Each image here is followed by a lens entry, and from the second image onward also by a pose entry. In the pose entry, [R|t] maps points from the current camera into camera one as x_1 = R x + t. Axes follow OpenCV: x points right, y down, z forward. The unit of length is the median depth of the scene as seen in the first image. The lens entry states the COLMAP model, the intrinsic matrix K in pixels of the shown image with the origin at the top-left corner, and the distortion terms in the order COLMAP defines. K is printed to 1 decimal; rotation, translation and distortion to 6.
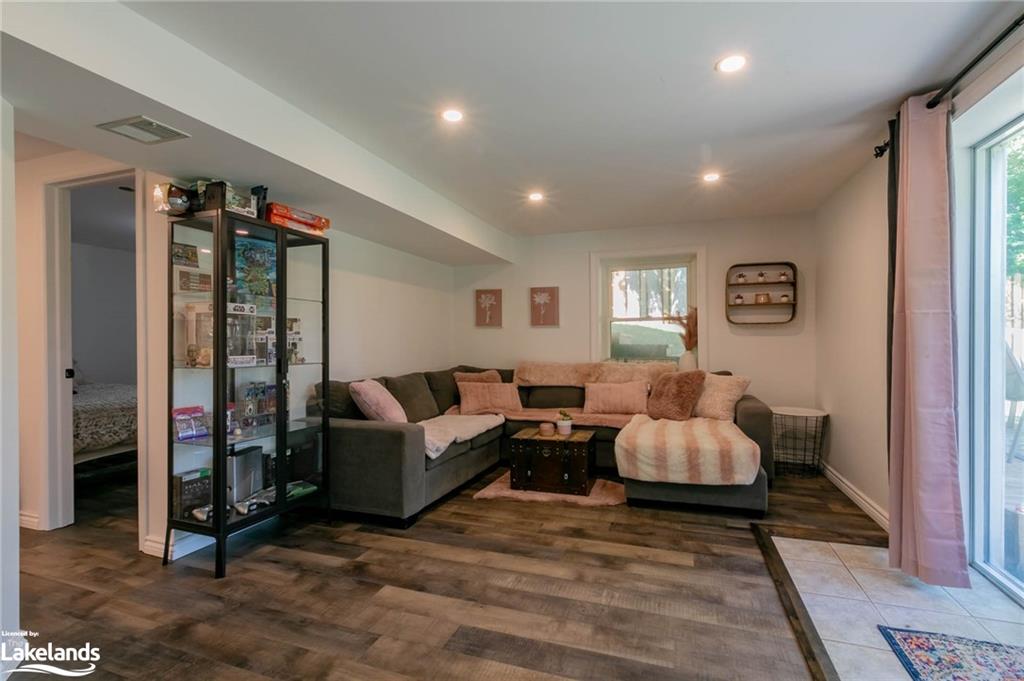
lens RADIAL K [[466.6, 0, 508.4], [0, 466.6, 332.3], [0, 0, 1]] dist [-0.000607, 0.000235]
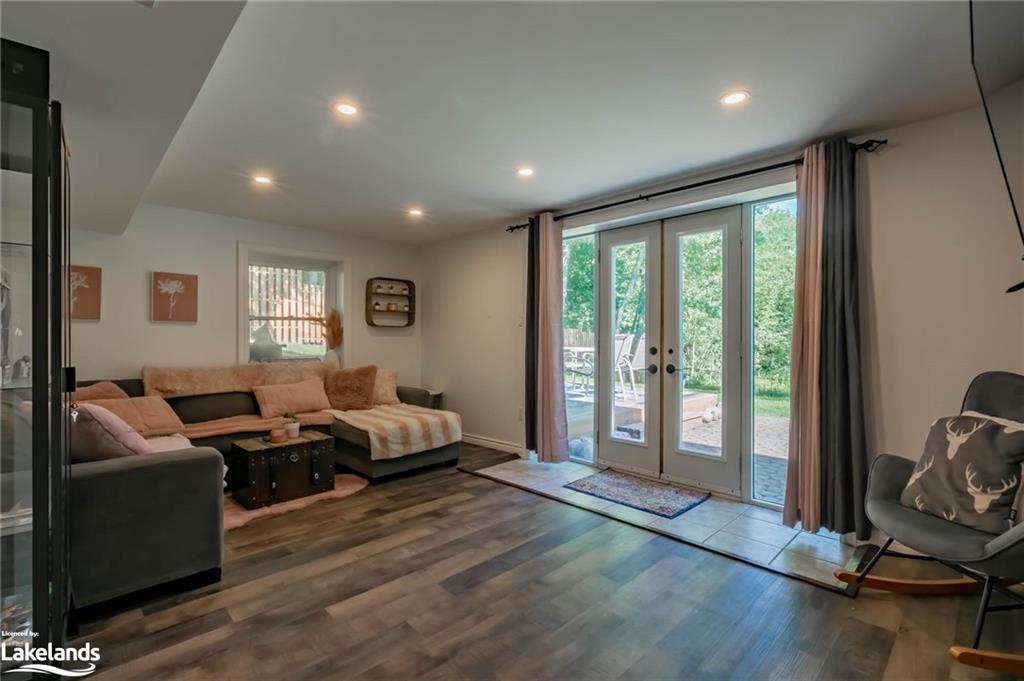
lens RADIAL K [[465.9, 0, 533.4], [0, 465.9, 336.9], [0, 0, 1]] dist [0.000014, -0.000017]
pose [[0.429086, 0.006470, 0.903241, -0.669167], [-0.015763, 0.999876, 0.000326, 0.003501], [-0.903126, -0.014377, 0.429134, 0.182651]]
